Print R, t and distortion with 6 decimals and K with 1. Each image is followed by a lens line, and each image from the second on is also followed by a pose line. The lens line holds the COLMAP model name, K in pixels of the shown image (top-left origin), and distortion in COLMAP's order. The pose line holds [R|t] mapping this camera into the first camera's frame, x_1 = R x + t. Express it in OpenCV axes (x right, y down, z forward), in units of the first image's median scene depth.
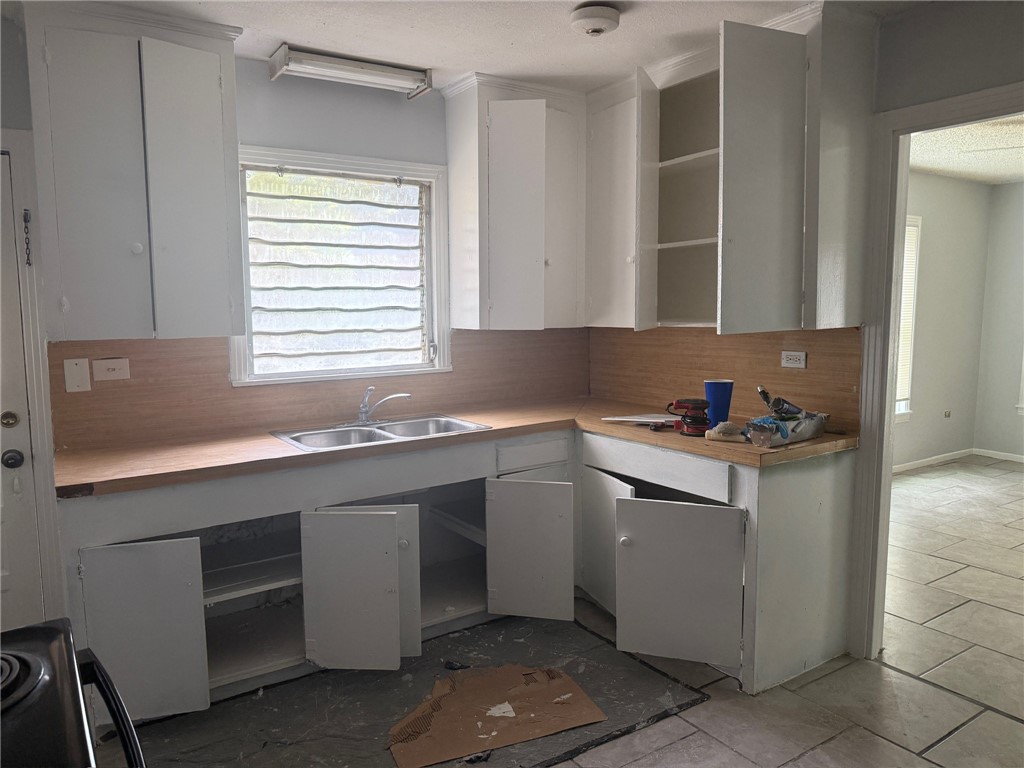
lens RADIAL K [[729.3, 0, 508.2], [0, 729.3, 383.9], [0, 0, 1]] dist [-0.013873, -0.017393]
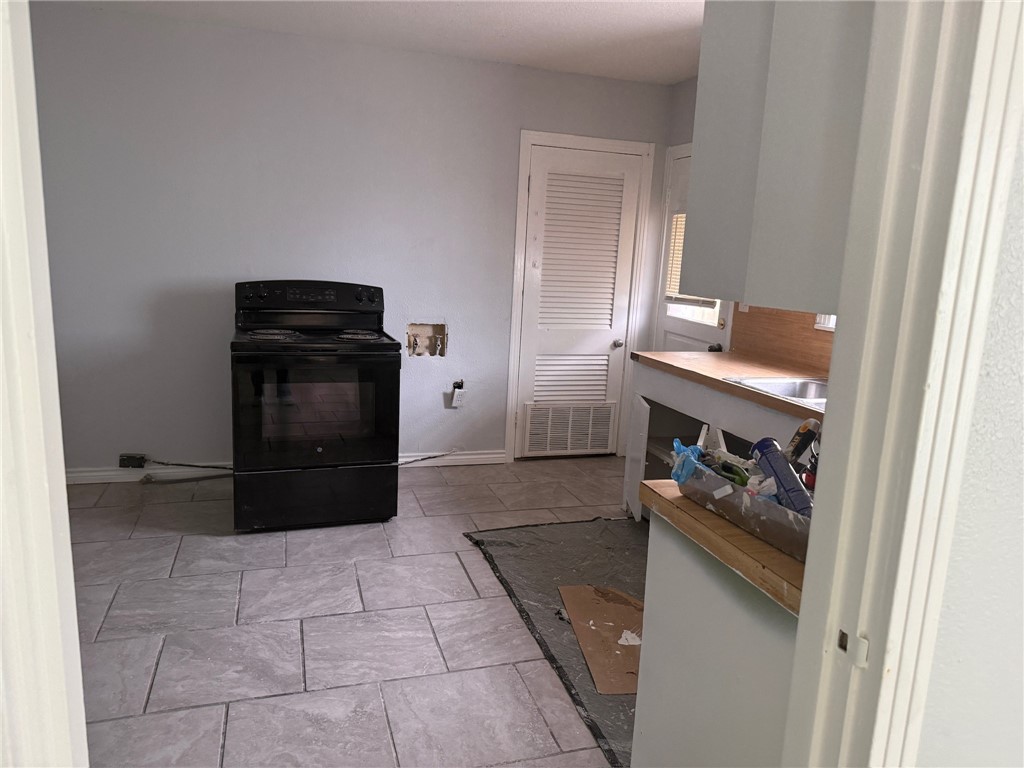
lens RADIAL K [[729.3, 0, 511.5], [0, 729.3, 382.9], [0, 0, 1]] dist [-0.013873, -0.017393]
pose [[-0.267662, 0.184383, -0.945706, 1.017972], [-0.149999, 0.961578, 0.229931, -0.126777], [0.951765, 0.203399, -0.229720, 1.064126]]
